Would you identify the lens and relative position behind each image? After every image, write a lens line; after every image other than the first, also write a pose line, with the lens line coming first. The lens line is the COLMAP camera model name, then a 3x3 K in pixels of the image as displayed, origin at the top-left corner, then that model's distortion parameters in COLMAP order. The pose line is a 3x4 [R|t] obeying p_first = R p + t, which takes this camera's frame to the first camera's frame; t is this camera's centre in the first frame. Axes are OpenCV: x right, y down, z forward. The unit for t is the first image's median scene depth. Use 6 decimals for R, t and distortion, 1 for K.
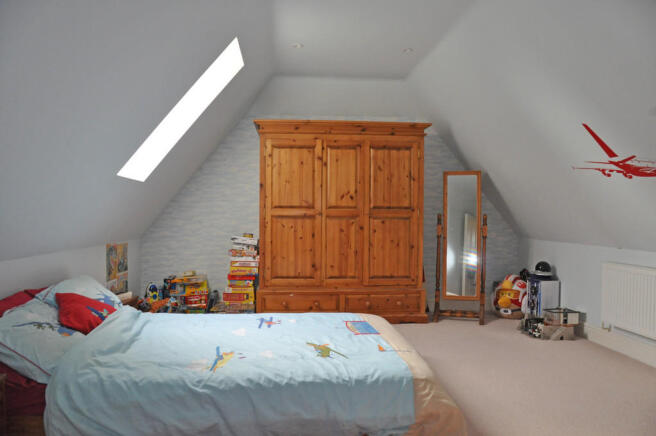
lens RADIAL K [[507.1, 0, 328.0], [0, 507.1, 218.0], [0, 0, 1]] dist [-0.127399, 0.006318]
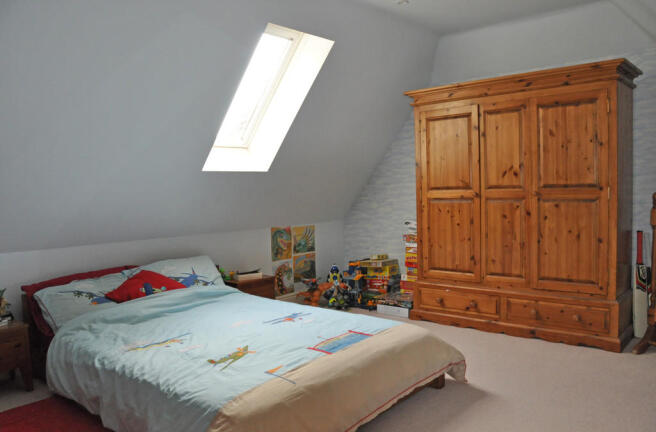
lens RADIAL K [[516.9, 0, 328.0], [0, 516.9, 216.0], [0, 0, 1]] dist [-0.083576, 0.006917]
pose [[0.703879, 0.013532, -0.710191, 0.402246], [0.024851, 0.998737, 0.043660, -0.017667], [0.709885, -0.048380, 0.702654, 0.241039]]
